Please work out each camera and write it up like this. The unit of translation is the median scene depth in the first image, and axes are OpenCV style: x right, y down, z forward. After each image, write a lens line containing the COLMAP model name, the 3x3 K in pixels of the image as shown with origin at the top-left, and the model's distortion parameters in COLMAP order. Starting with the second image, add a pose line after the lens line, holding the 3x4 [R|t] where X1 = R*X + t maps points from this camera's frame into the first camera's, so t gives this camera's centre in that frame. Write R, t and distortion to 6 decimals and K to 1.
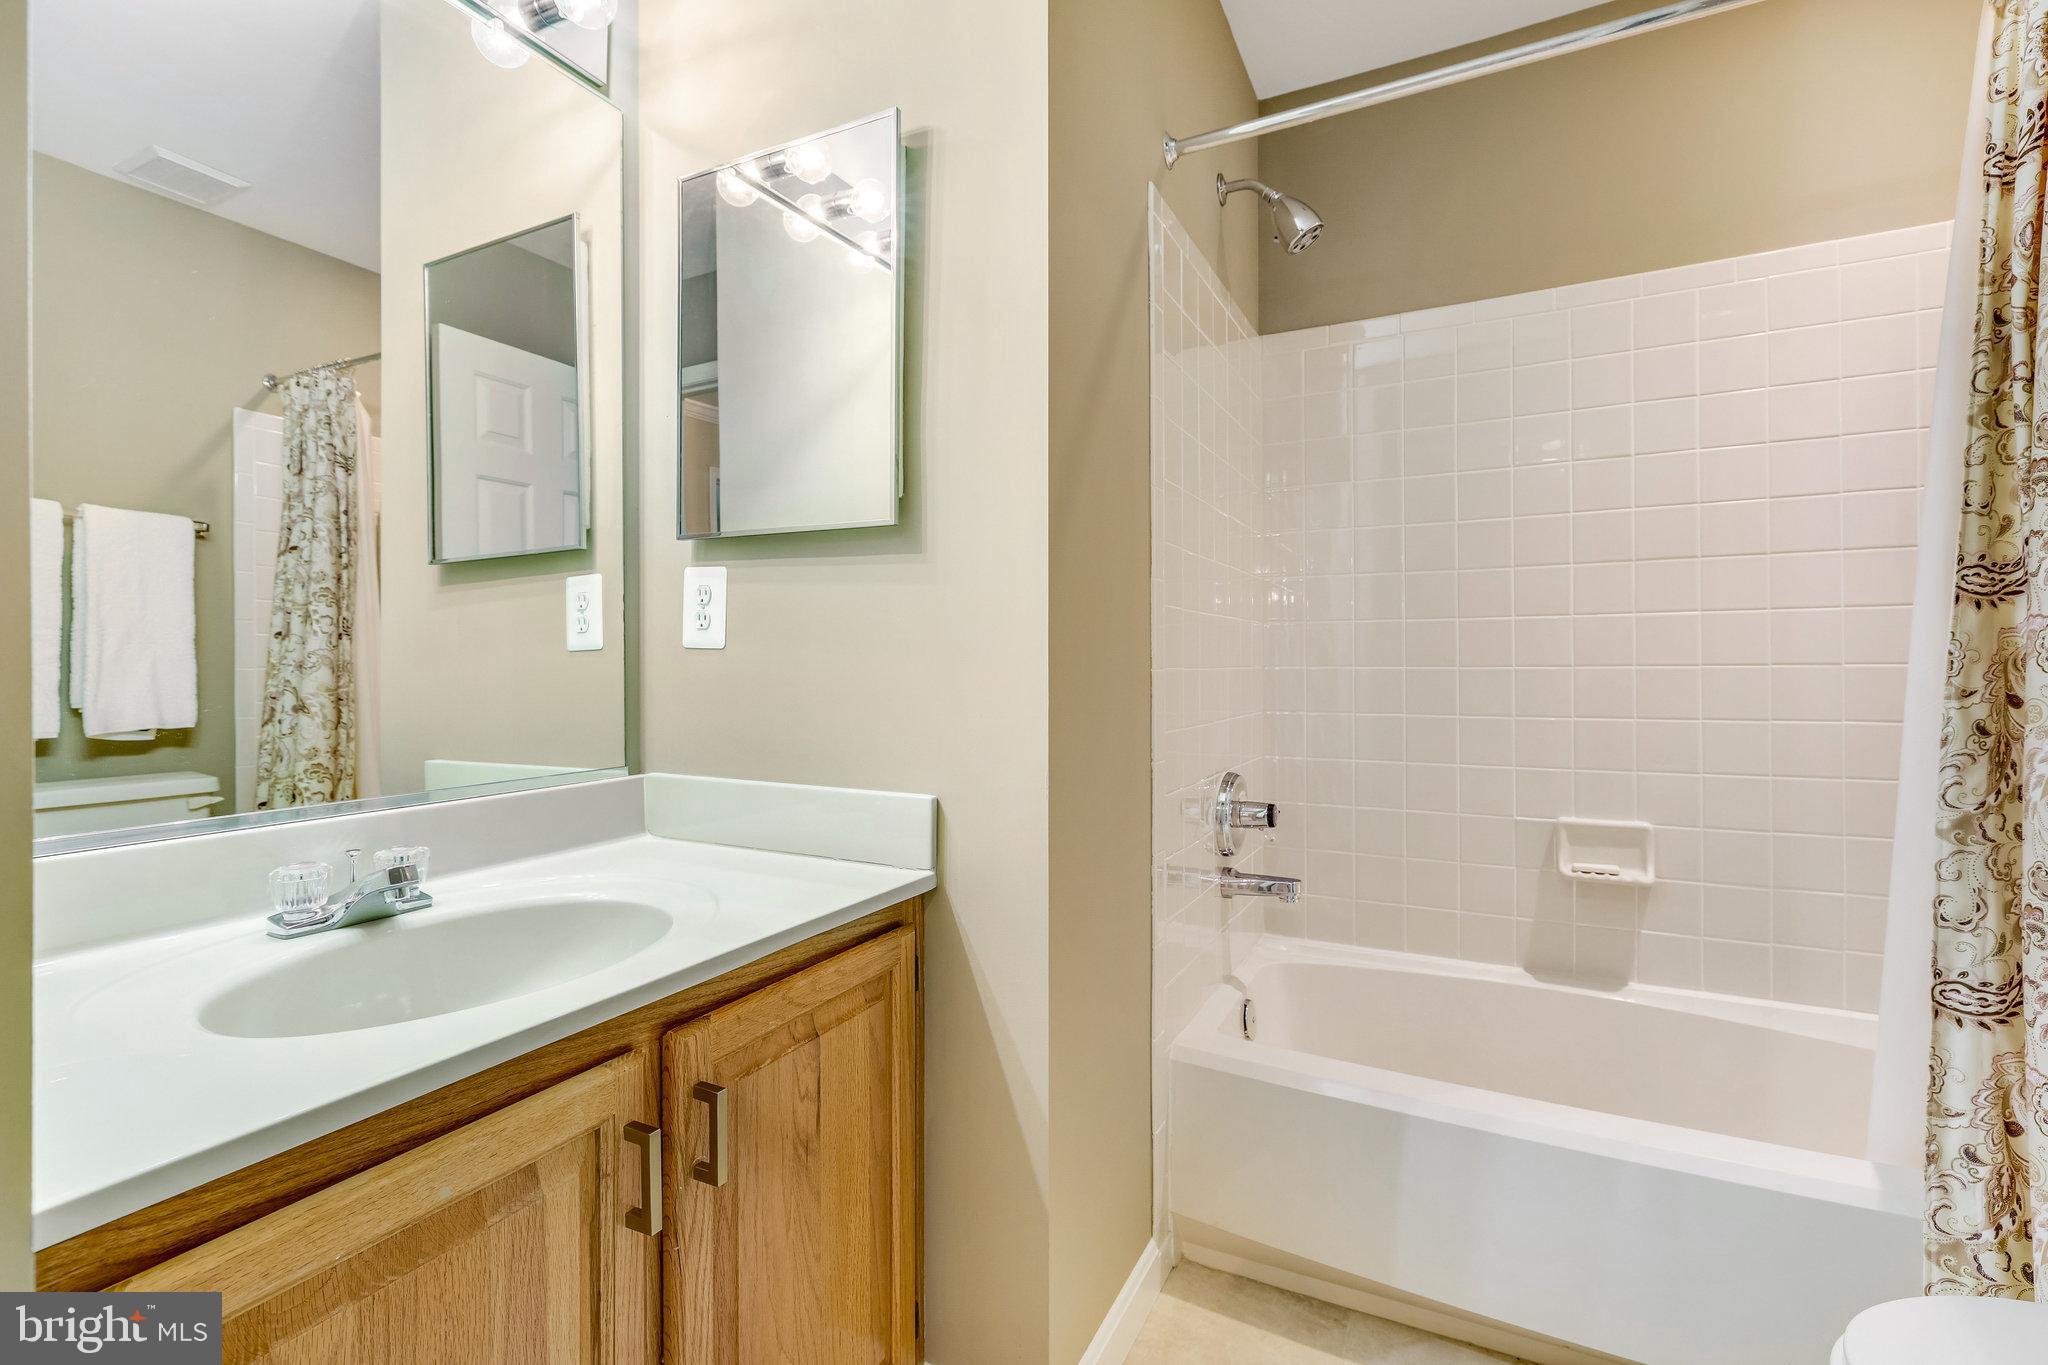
lens RADIAL K [[884.5, 0, 1024.0], [0, 884.5, 682.5], [0, 0, 1]] dist [-0.035399, 0.000022]
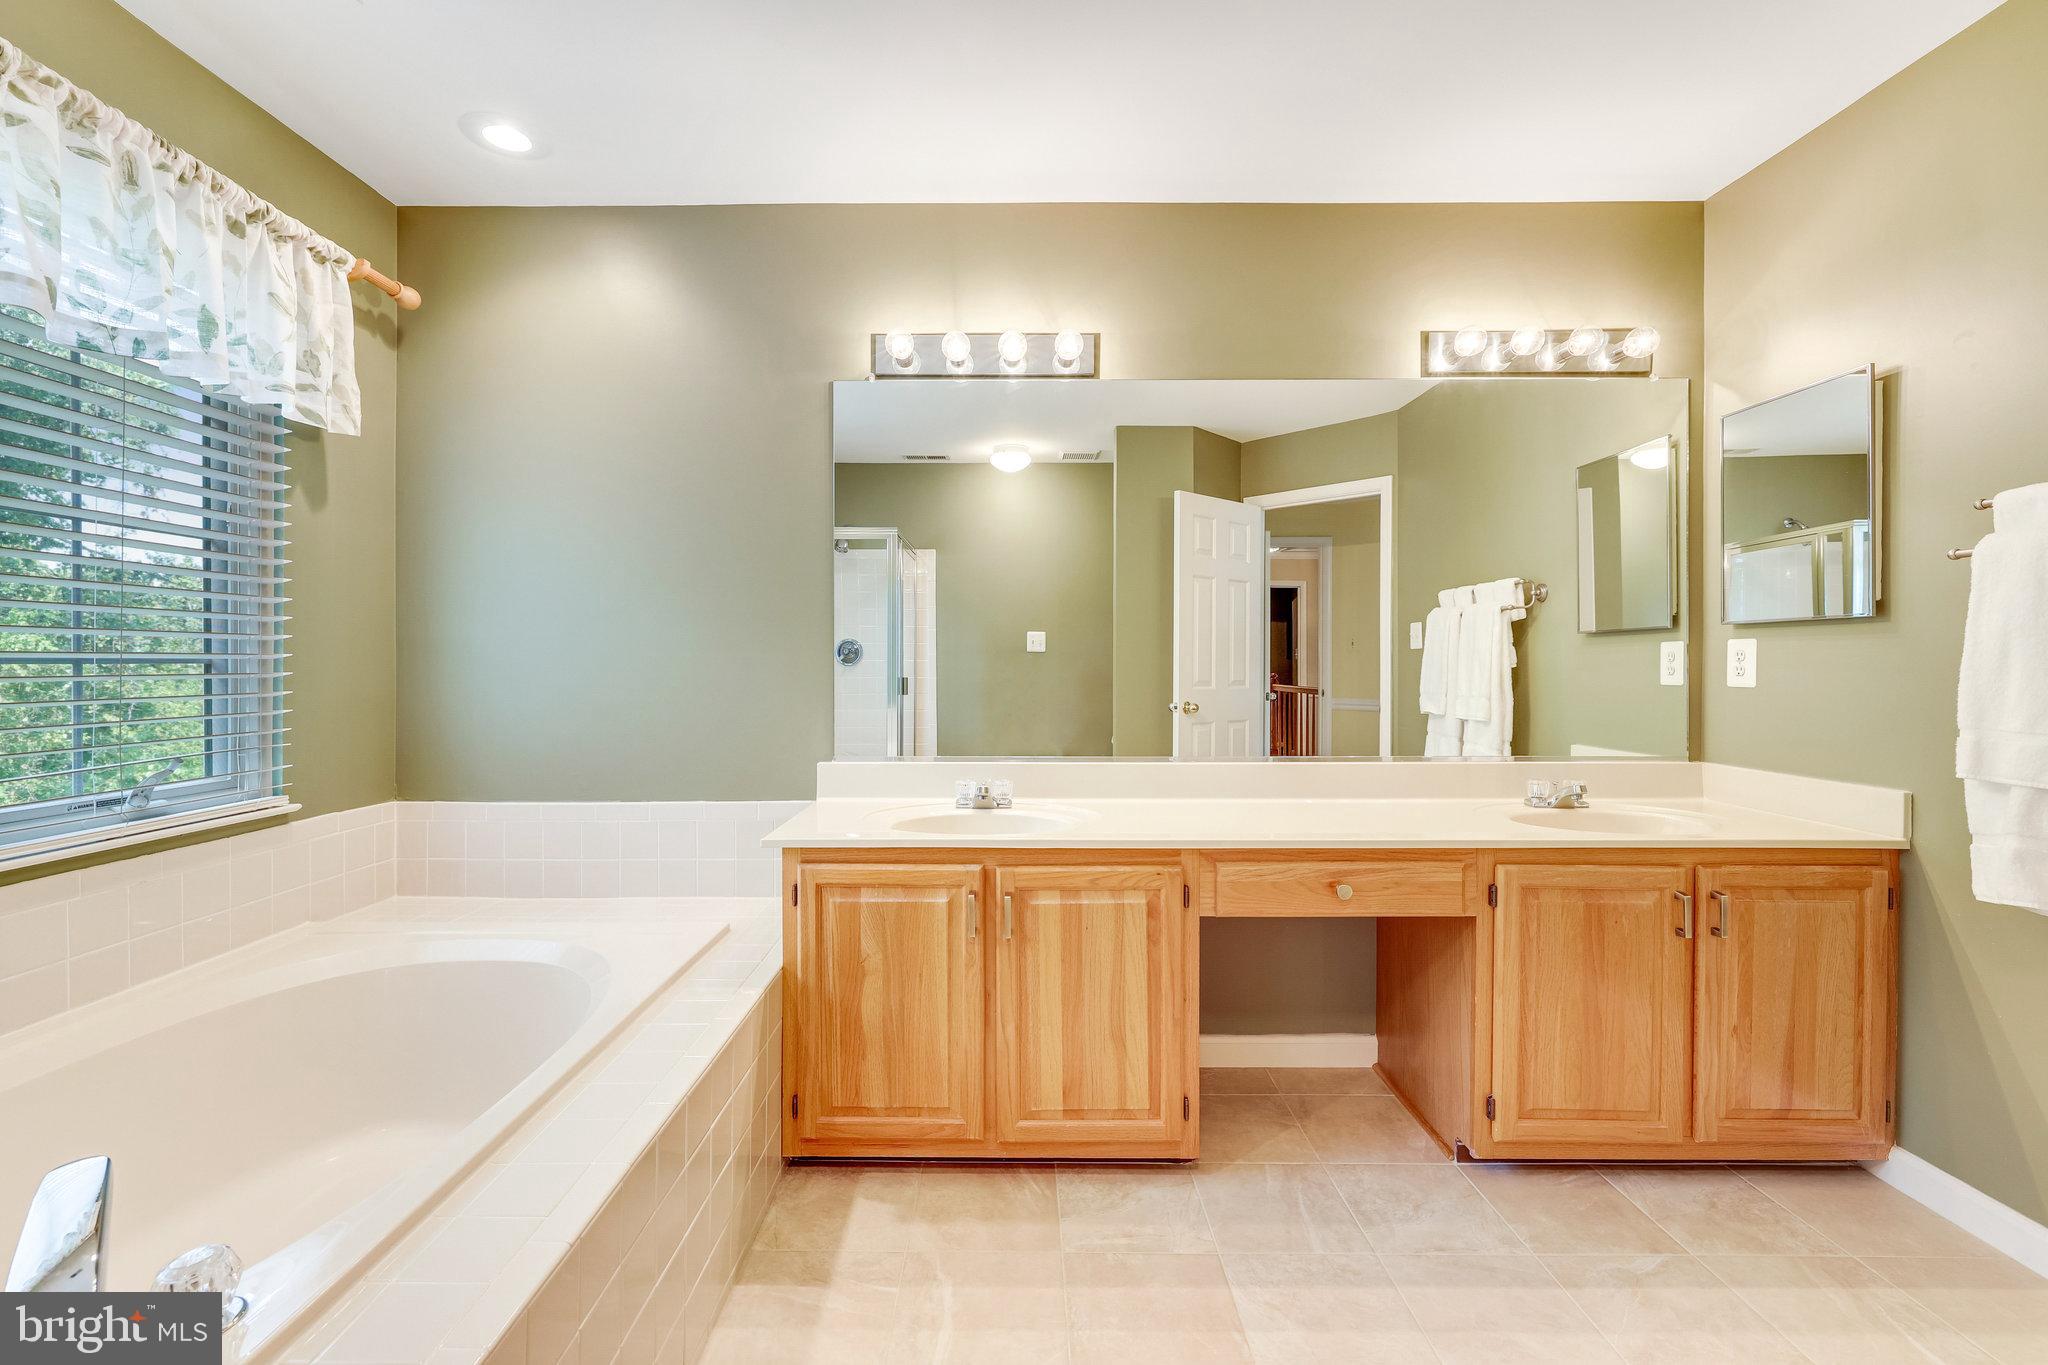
lens RADIAL K [[853.4, 0, 1036.2], [0, 853.4, 668.0], [0, 0, 1]] dist [0.000238, -0.000264]
pose [[0.448008, -0.000755, -0.894029, 0.570794], [-0.006868, 0.999967, -0.004286, -0.067884], [0.894003, 0.008060, 0.447988, -1.090422]]
